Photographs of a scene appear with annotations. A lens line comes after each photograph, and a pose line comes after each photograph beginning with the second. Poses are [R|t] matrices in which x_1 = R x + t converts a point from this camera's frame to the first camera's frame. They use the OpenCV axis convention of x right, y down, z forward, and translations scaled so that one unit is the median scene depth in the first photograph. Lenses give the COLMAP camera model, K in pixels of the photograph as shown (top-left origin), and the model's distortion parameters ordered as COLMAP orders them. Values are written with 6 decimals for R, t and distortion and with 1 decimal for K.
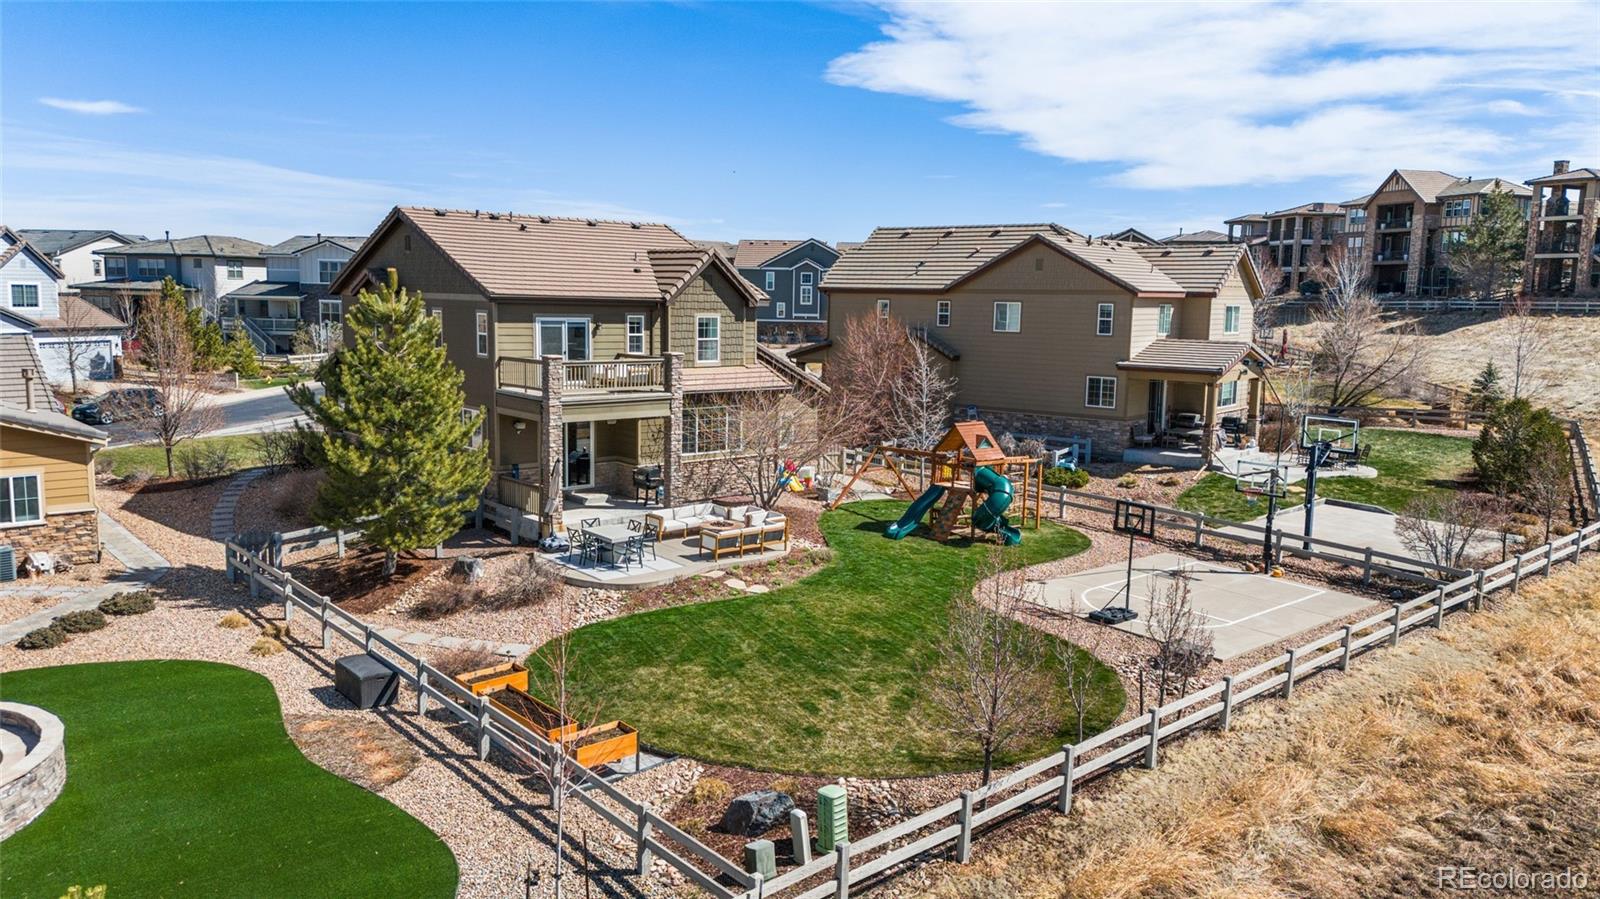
lens RADIAL K [[1132.7, 0, 800.2], [0, 1132.7, 447.0], [0, 0, 1]] dist [0.076507, -0.006601]
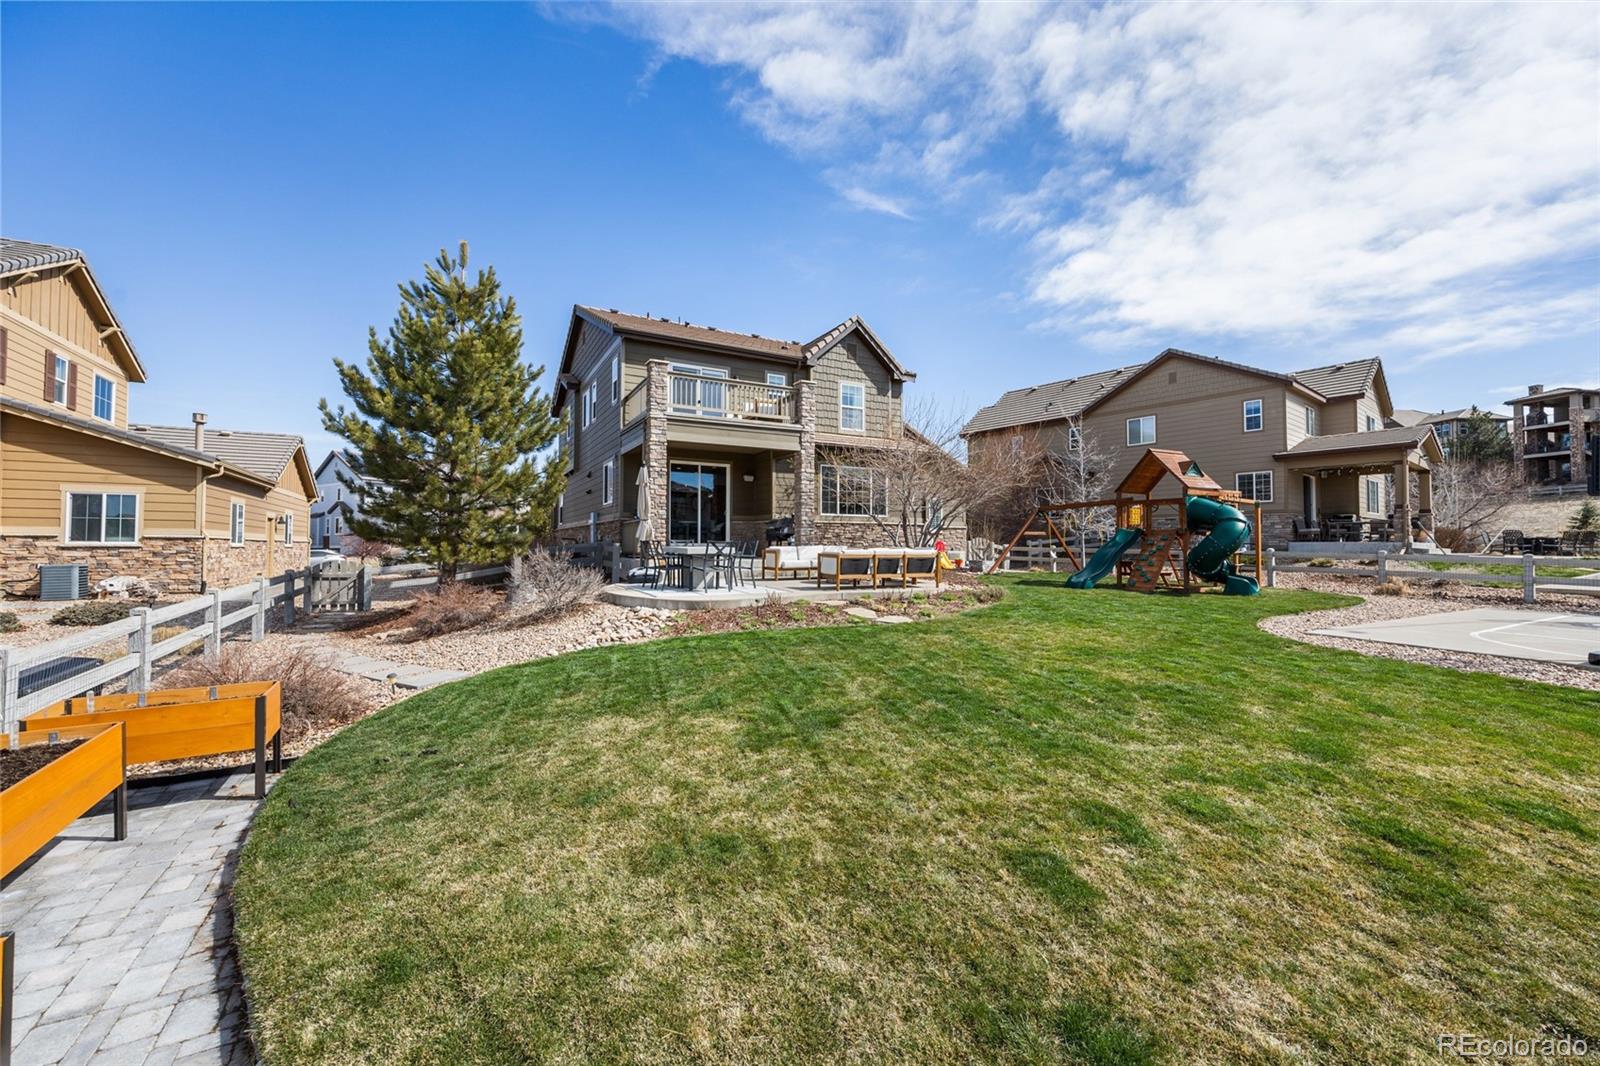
lens RADIAL K [[644.0, 0, 798.7], [0, 644.0, 524.2], [0, 0, 1]] dist [0.000204, 0.000880]
pose [[0.975893, -0.026341, -0.216655, -0.009755], [-0.008659, 0.987235, -0.159034, 0.124210], [0.218079, 0.157077, 0.963207, 0.598137]]
